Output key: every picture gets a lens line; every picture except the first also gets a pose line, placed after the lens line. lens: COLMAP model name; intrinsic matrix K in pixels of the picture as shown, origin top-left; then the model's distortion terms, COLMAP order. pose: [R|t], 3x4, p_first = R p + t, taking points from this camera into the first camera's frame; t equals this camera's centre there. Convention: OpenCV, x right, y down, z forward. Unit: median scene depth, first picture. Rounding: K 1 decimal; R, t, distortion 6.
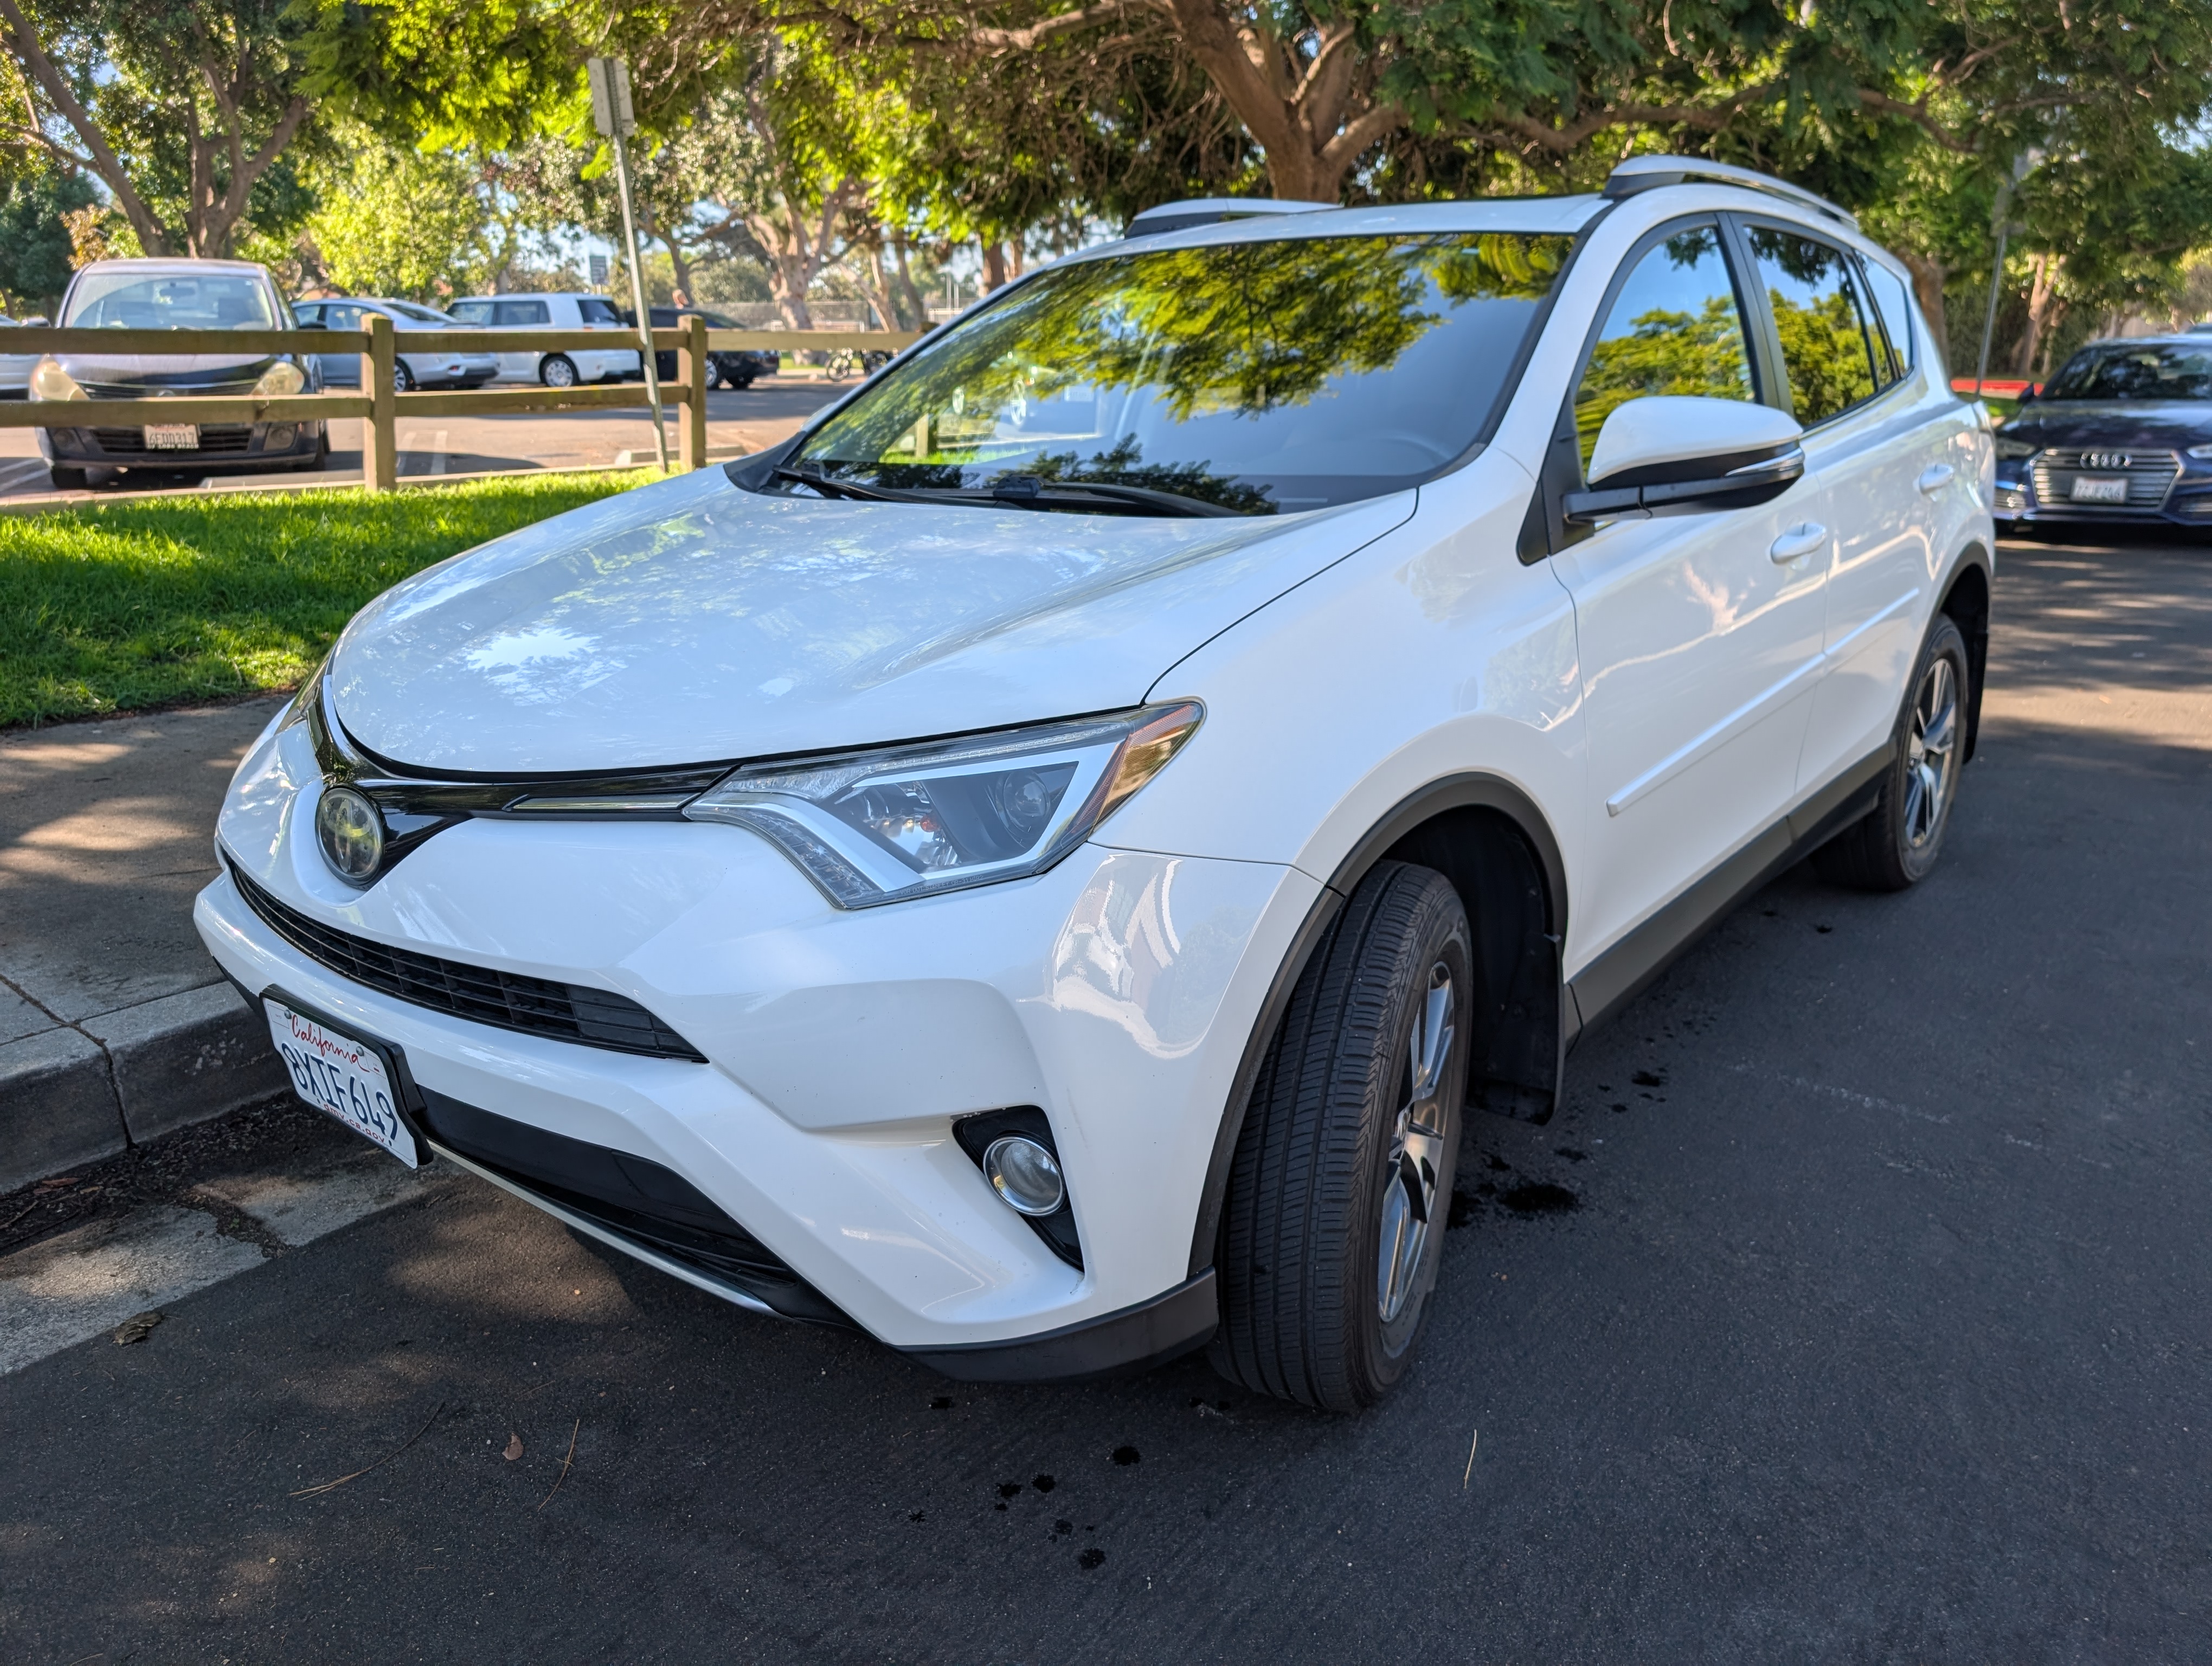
lens RADIAL K [[1573.1, 0, 1106.0], [0, 1573.1, 833.0], [0, 0, 1]] dist [0.003397, -0.000421]
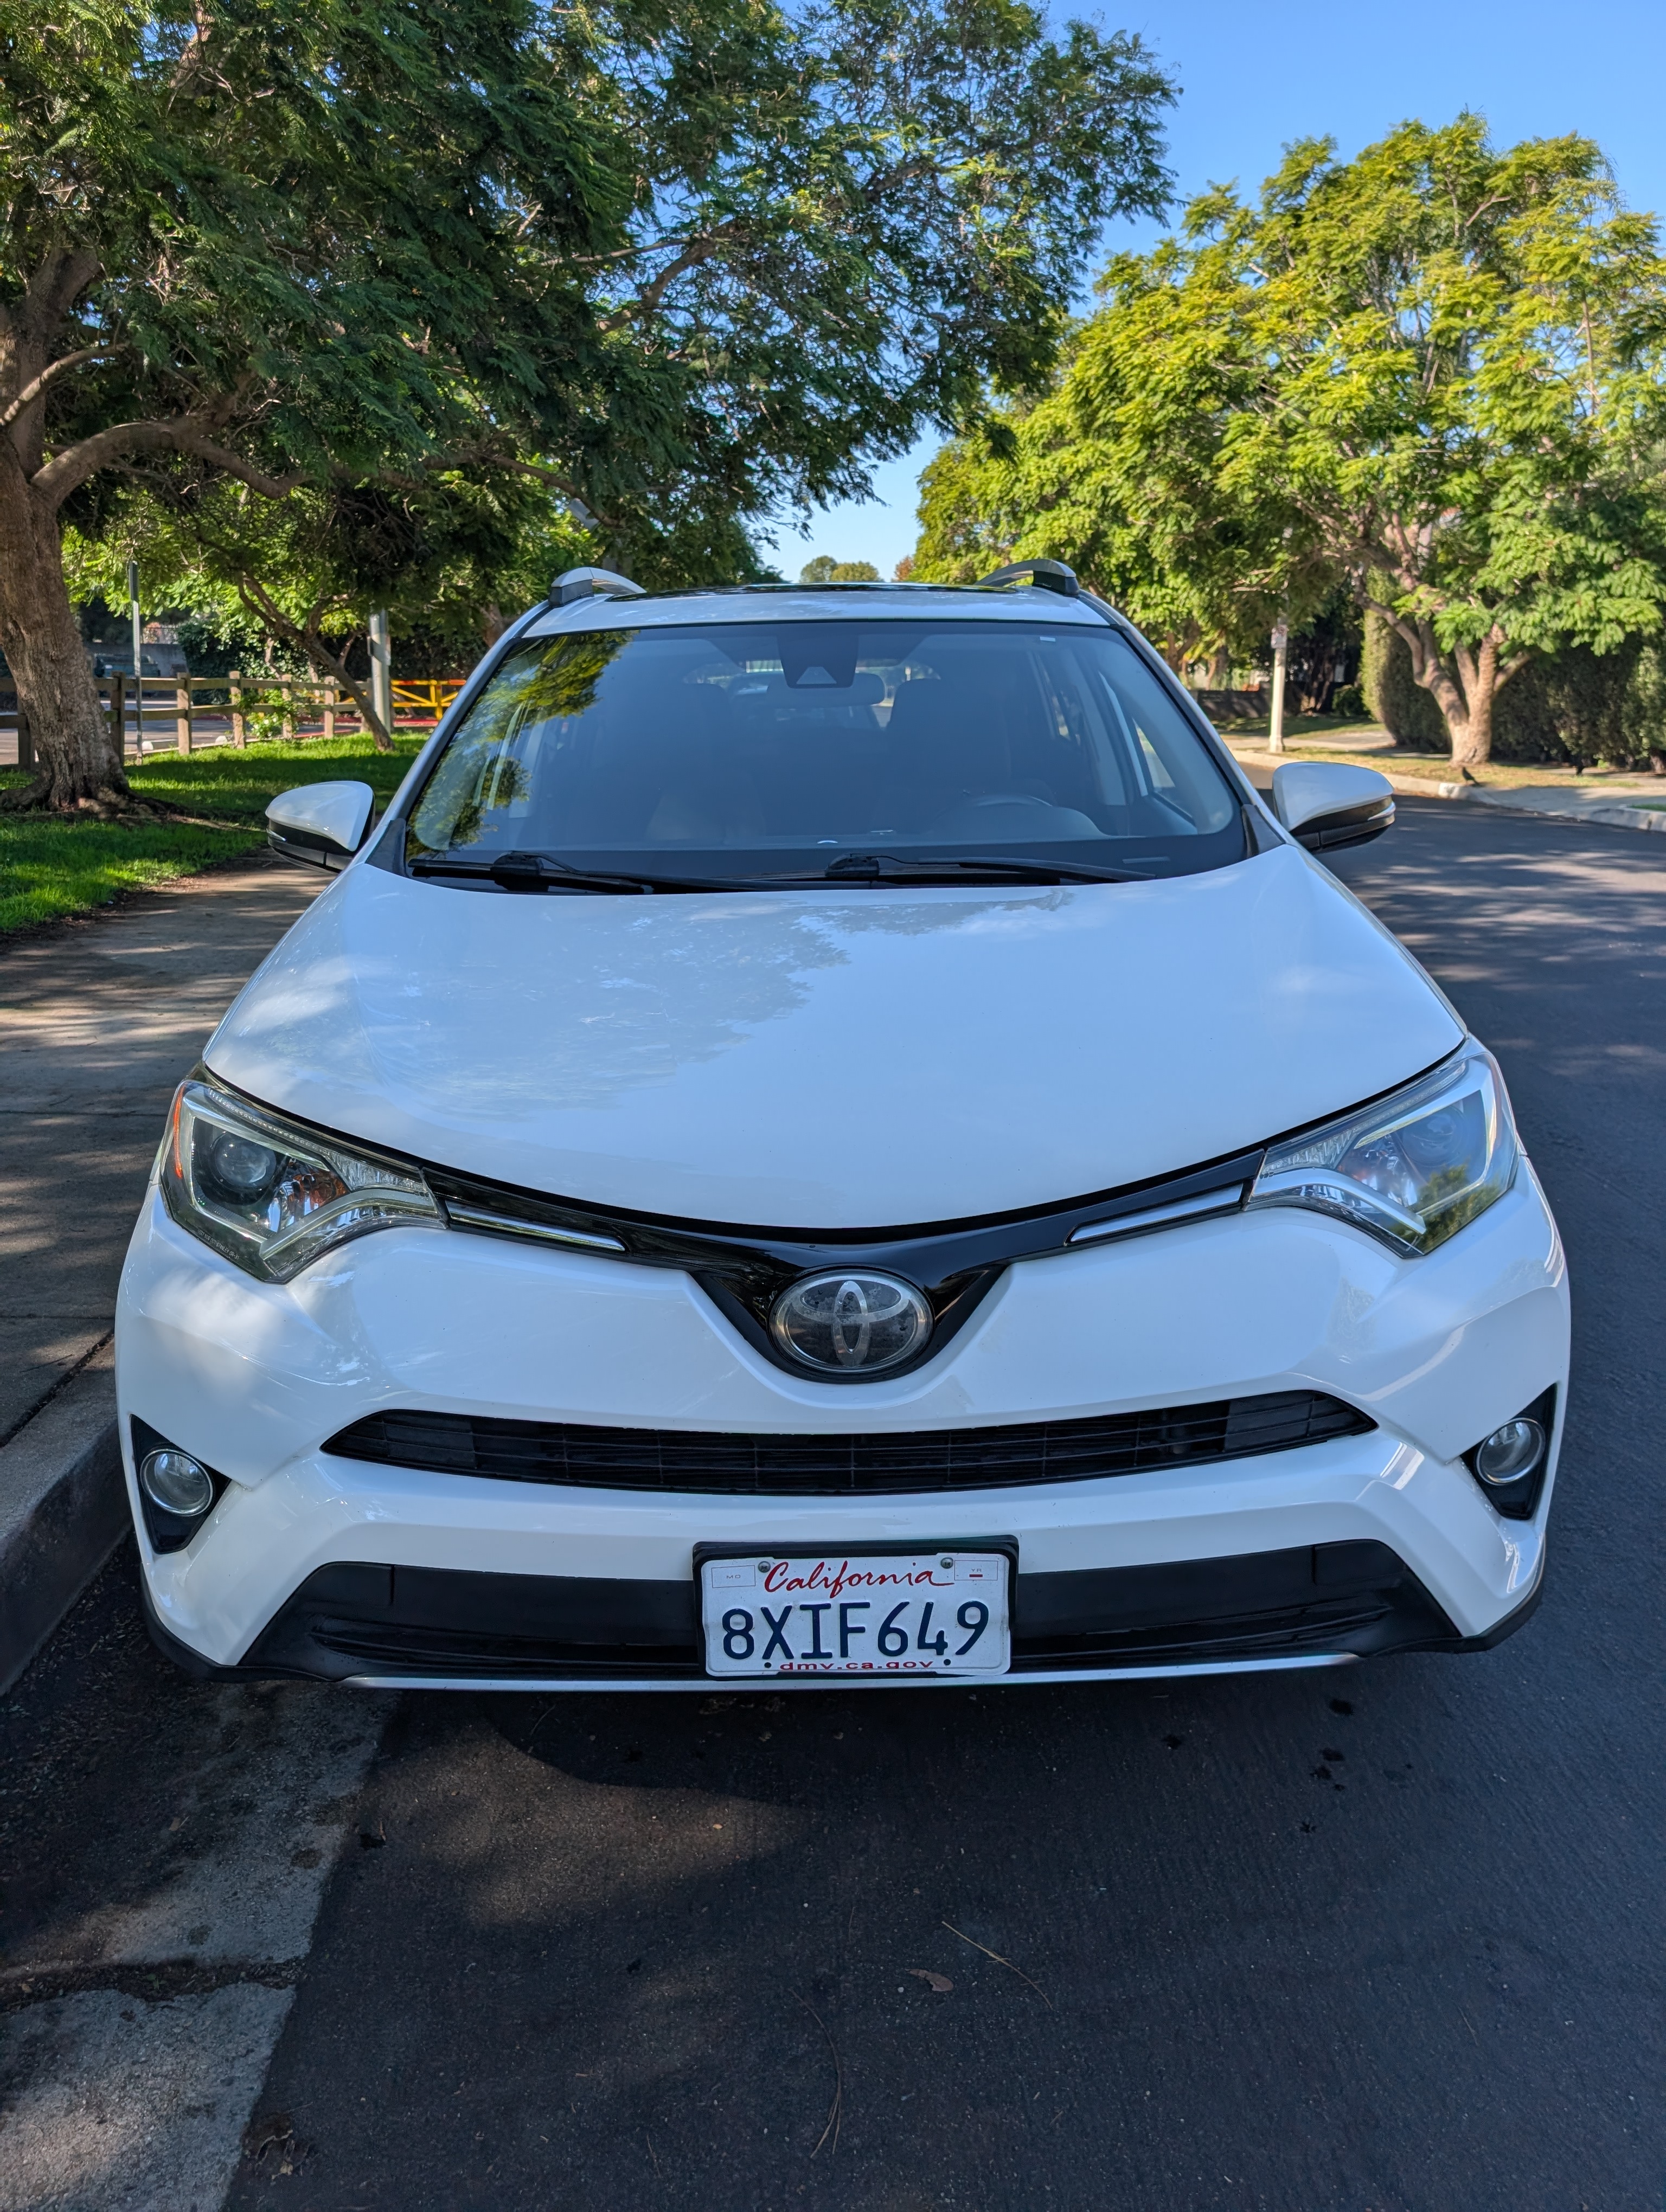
lens RADIAL K [[1573.1, 0, 833.0], [0, 1573.1, 1106.0], [0, 0, 1]] dist [0.003397, -0.000421]
pose [[0.770465, -0.163639, 0.616122, -0.525958], [0.187437, 0.981922, 0.026402, -0.072575], [-0.609304, 0.095142, 0.787208, 0.176688]]
